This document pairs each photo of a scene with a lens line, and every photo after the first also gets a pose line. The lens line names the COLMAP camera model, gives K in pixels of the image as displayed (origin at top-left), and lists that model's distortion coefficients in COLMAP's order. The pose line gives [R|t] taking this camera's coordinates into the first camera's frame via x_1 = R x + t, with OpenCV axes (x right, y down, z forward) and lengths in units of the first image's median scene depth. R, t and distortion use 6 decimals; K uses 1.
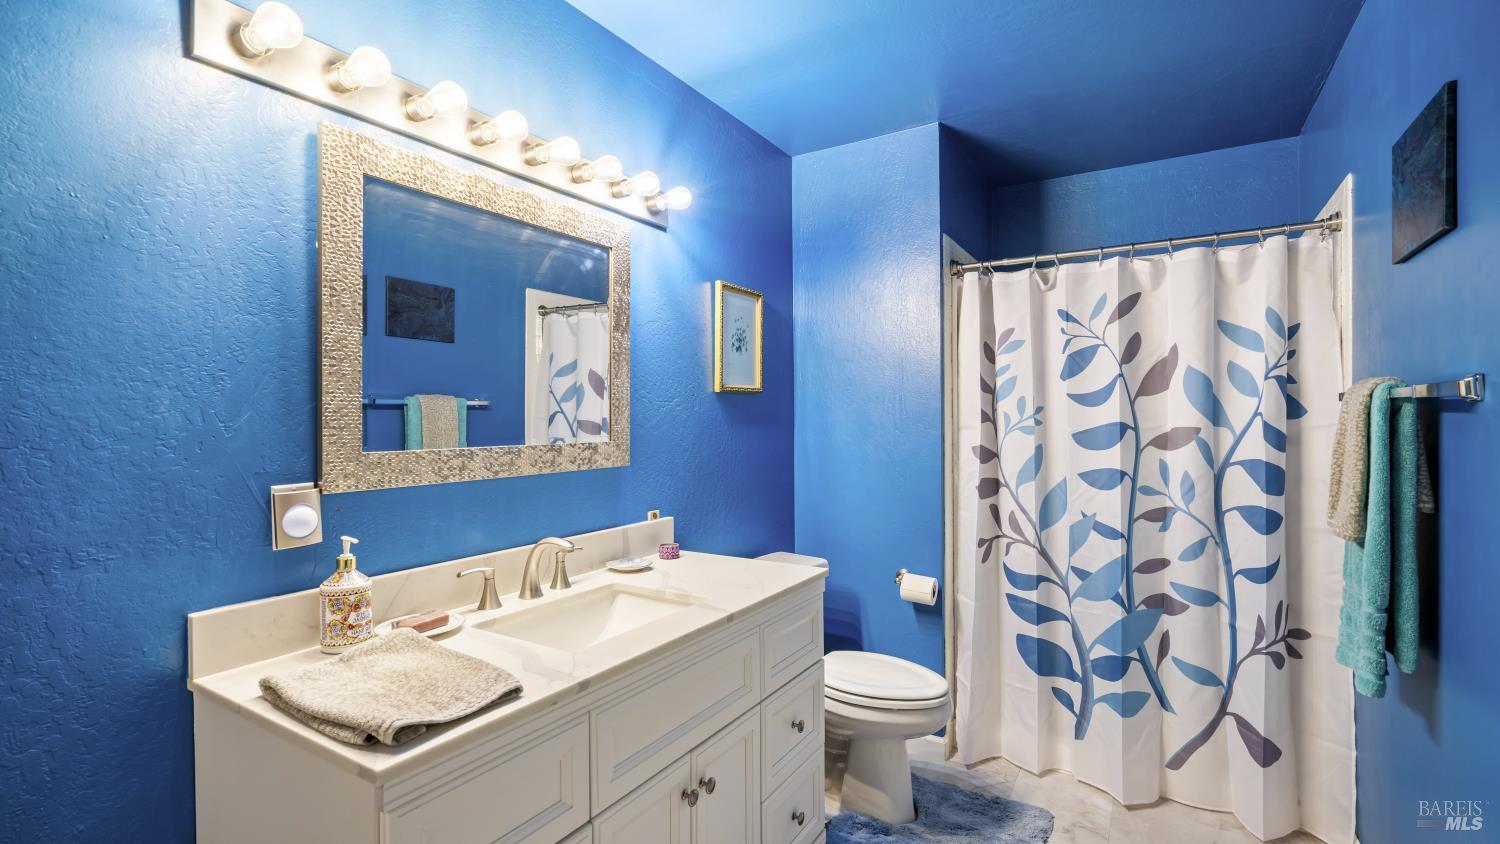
lens RADIAL K [[680.9, 0, 750.0], [0, 680.9, 422.0], [0, 0, 1]] dist [-0.003729, 0.000239]
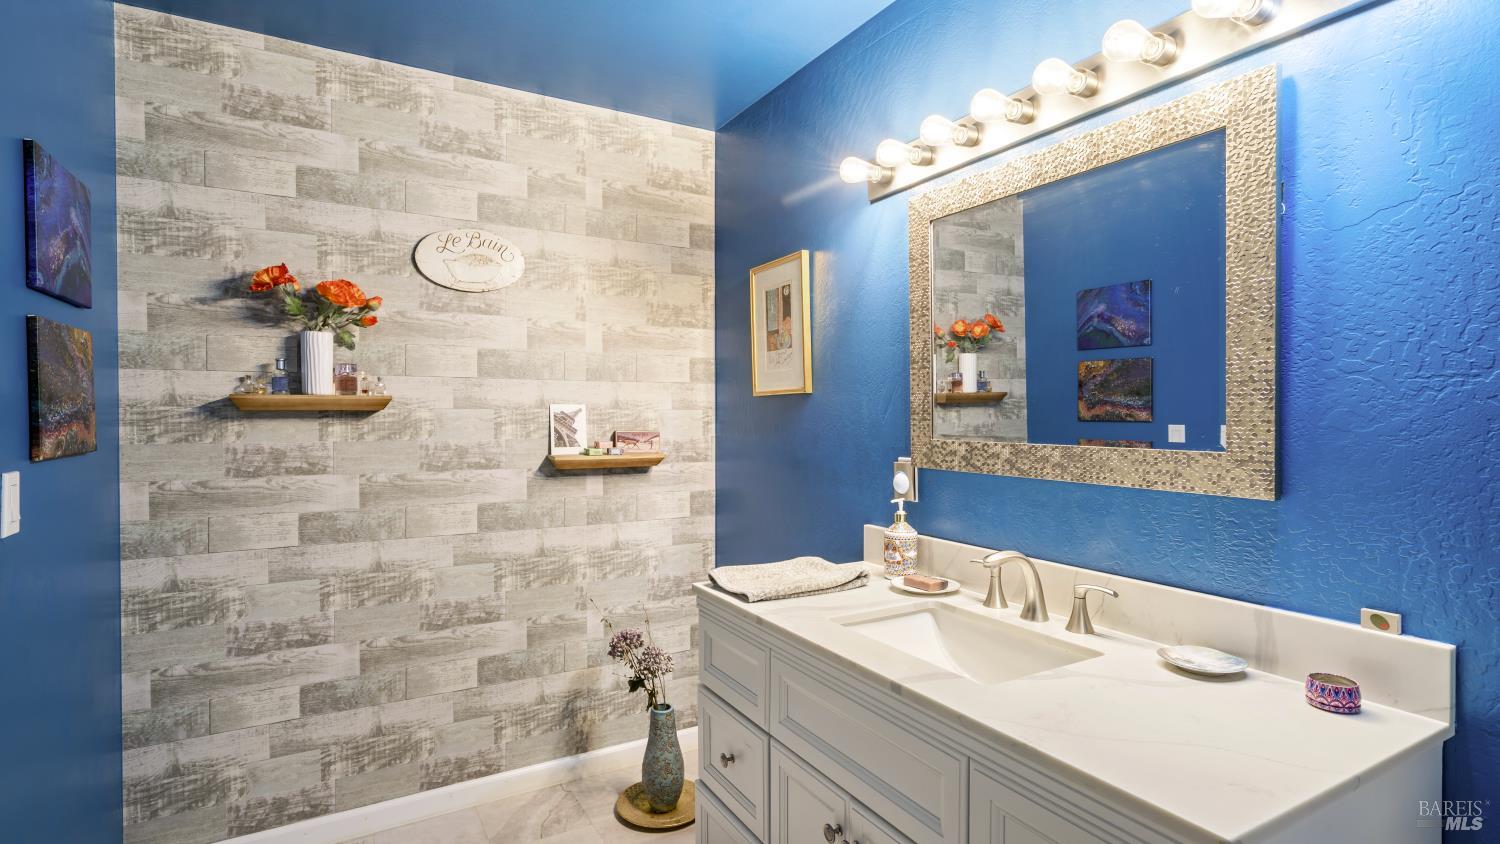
lens RADIAL K [[721.6, 0, 750.0], [0, 721.6, 422.0], [0, 0, 1]] dist [-0.000115, -0.000042]
pose [[-0.480695, 0.012711, -0.876796, 0.656923], [-0.005707, 0.999828, 0.017623, -0.008339], [0.876869, 0.013475, -0.480540, 1.120797]]
